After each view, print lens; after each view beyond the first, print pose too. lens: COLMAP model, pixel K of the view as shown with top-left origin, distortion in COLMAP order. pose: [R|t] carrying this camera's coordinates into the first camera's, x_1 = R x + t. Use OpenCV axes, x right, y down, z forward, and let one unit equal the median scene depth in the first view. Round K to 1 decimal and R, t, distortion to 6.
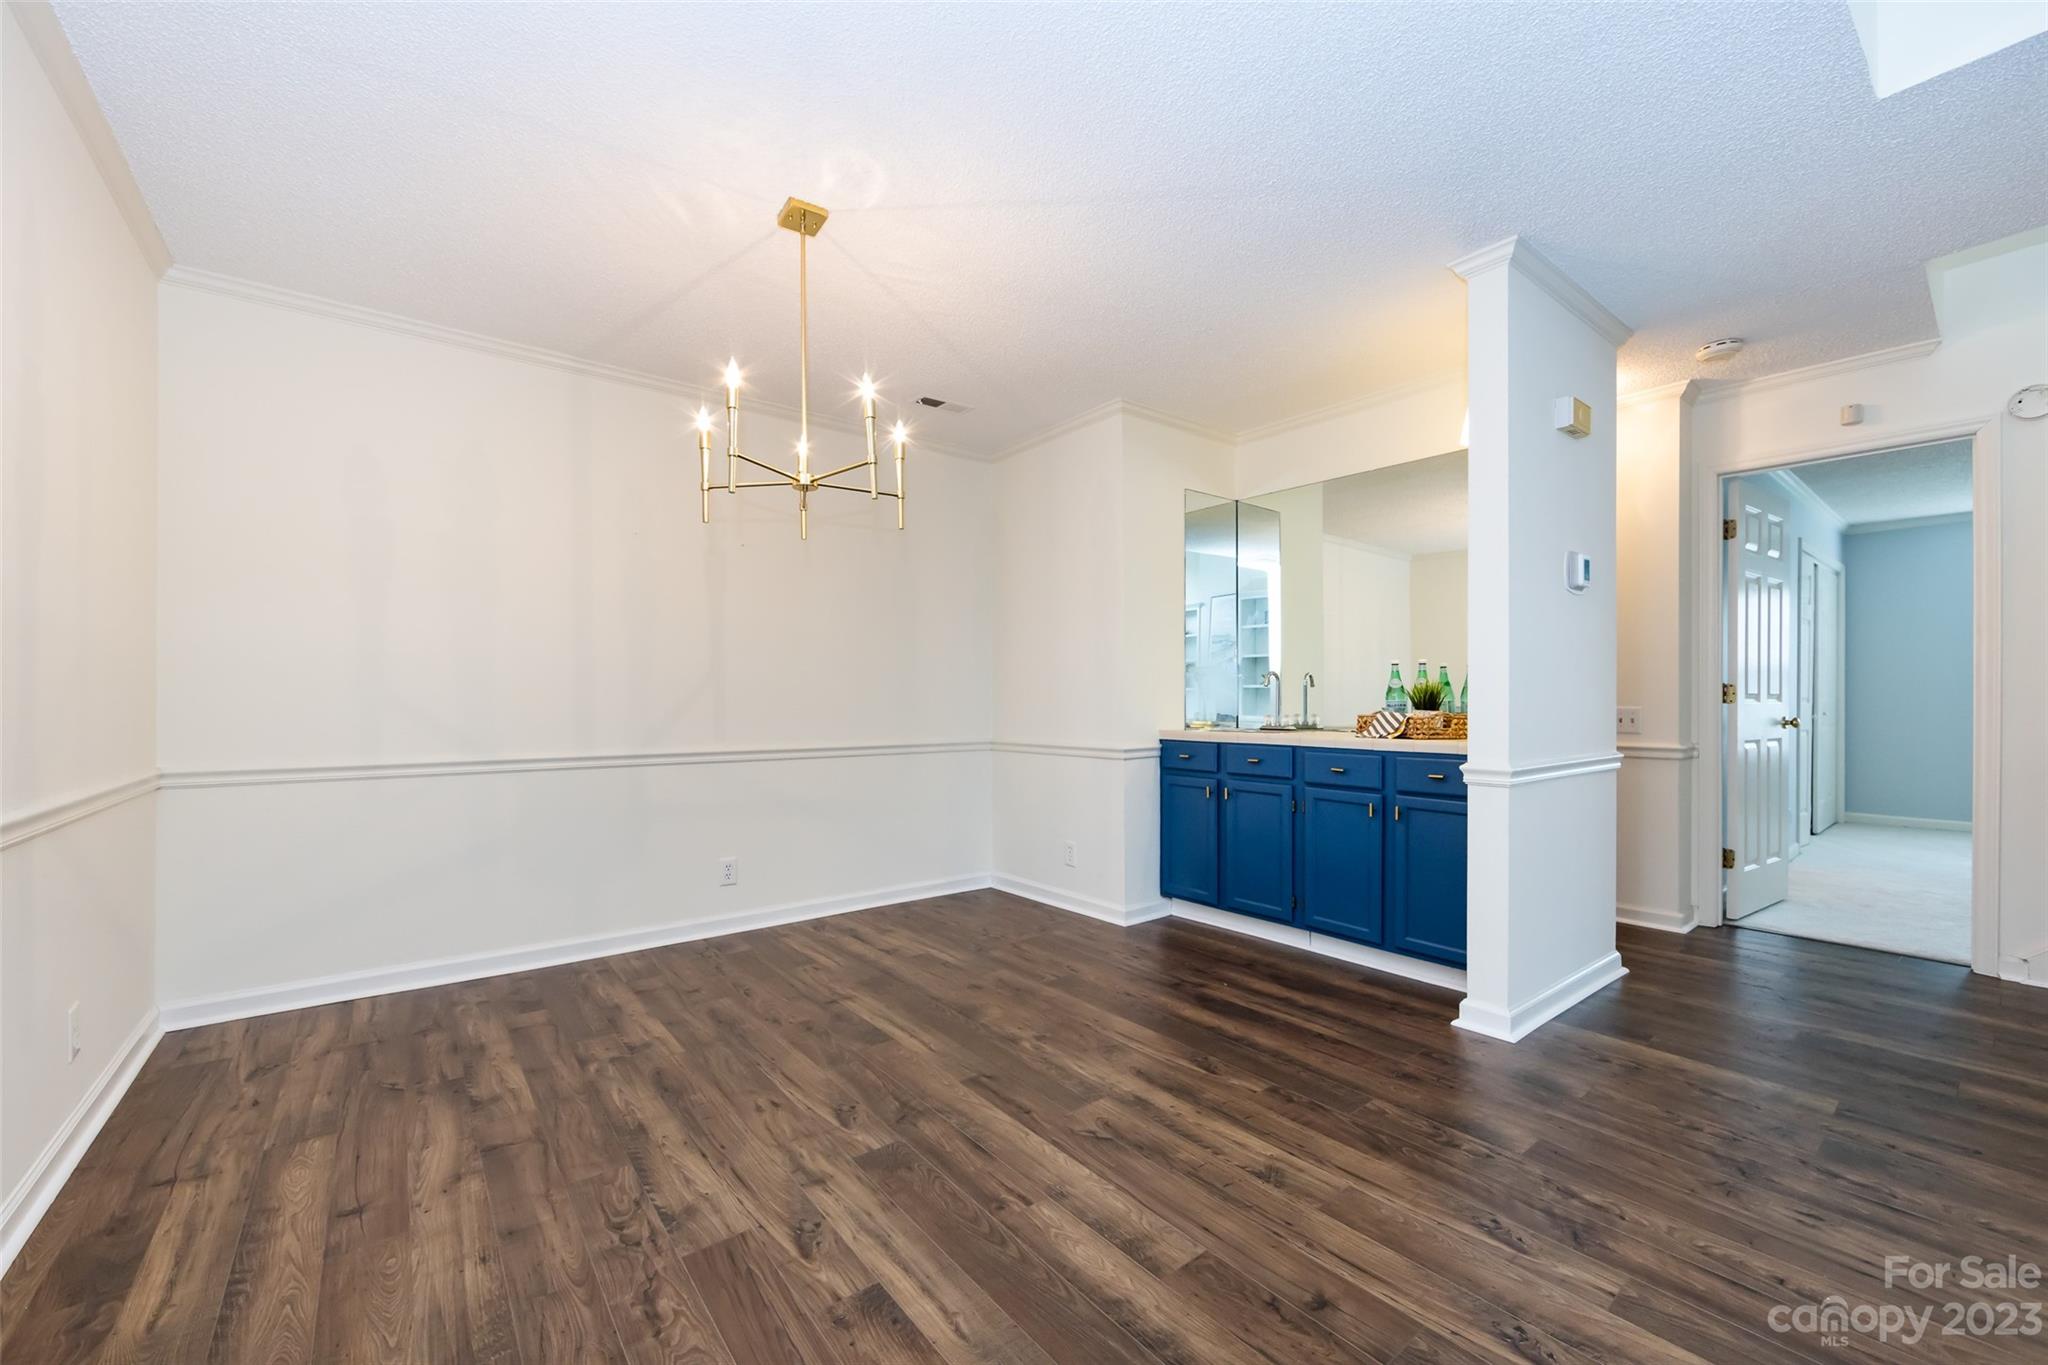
lens RADIAL K [[828.0, 0, 1012.4], [0, 828.0, 703.3], [0, 0, 1]] dist [-0.002854, -0.000216]
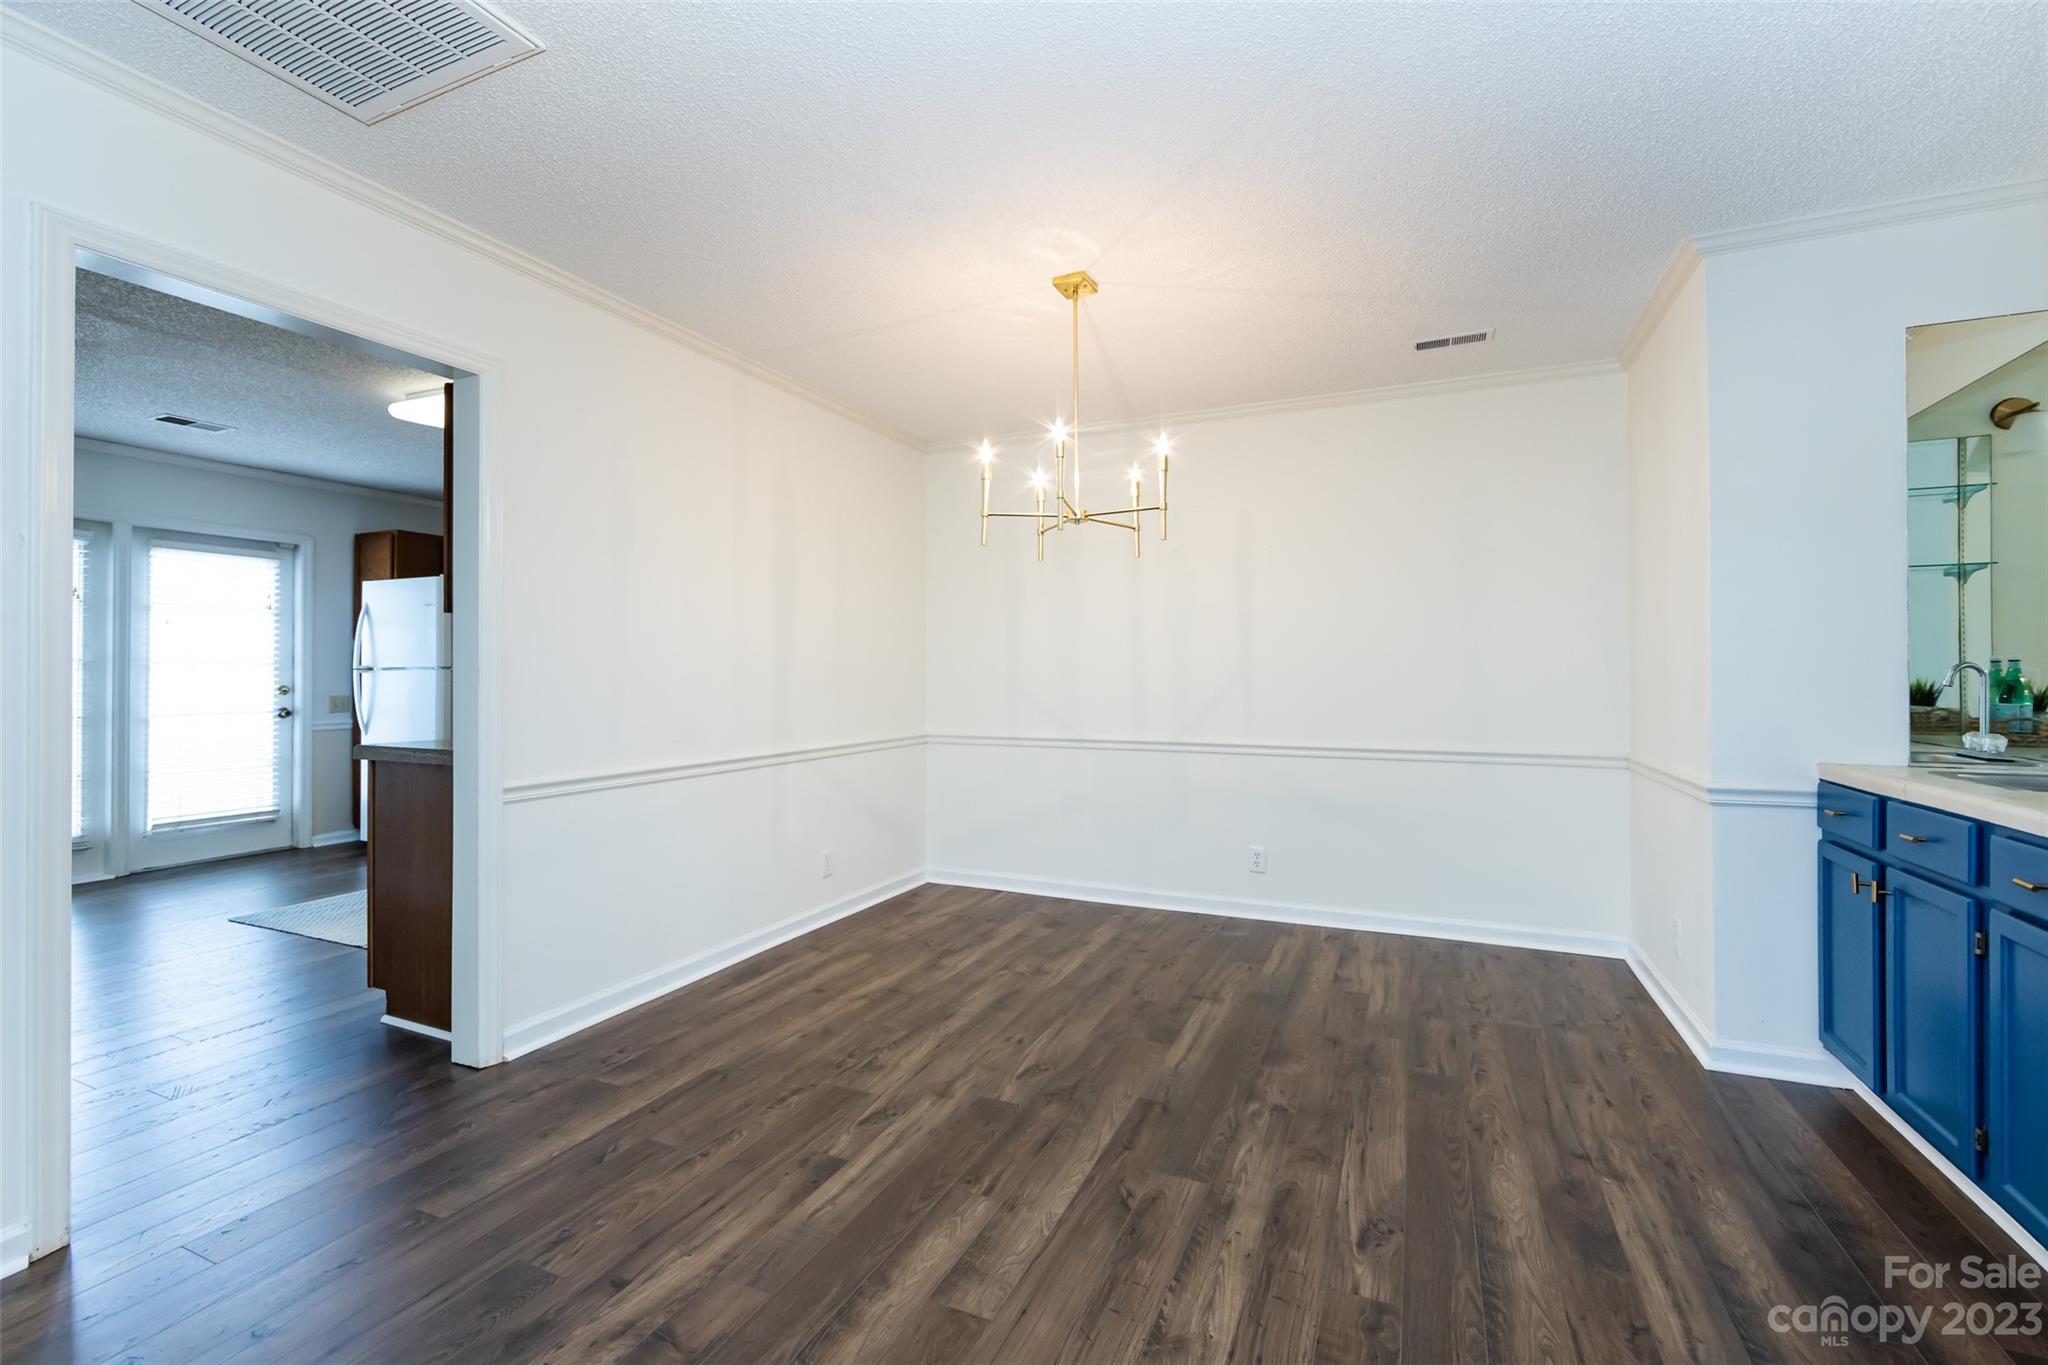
lens RADIAL K [[833.8, 0, 1021.9], [0, 833.8, 672.9], [0, 0, 1]] dist [-0.003204, -0.000218]
pose [[0.474461, -0.001461, -0.880275, 0.704780], [-0.002624, 0.999992, -0.003074, -0.045230], [0.880273, 0.003768, 0.474453, 0.378167]]
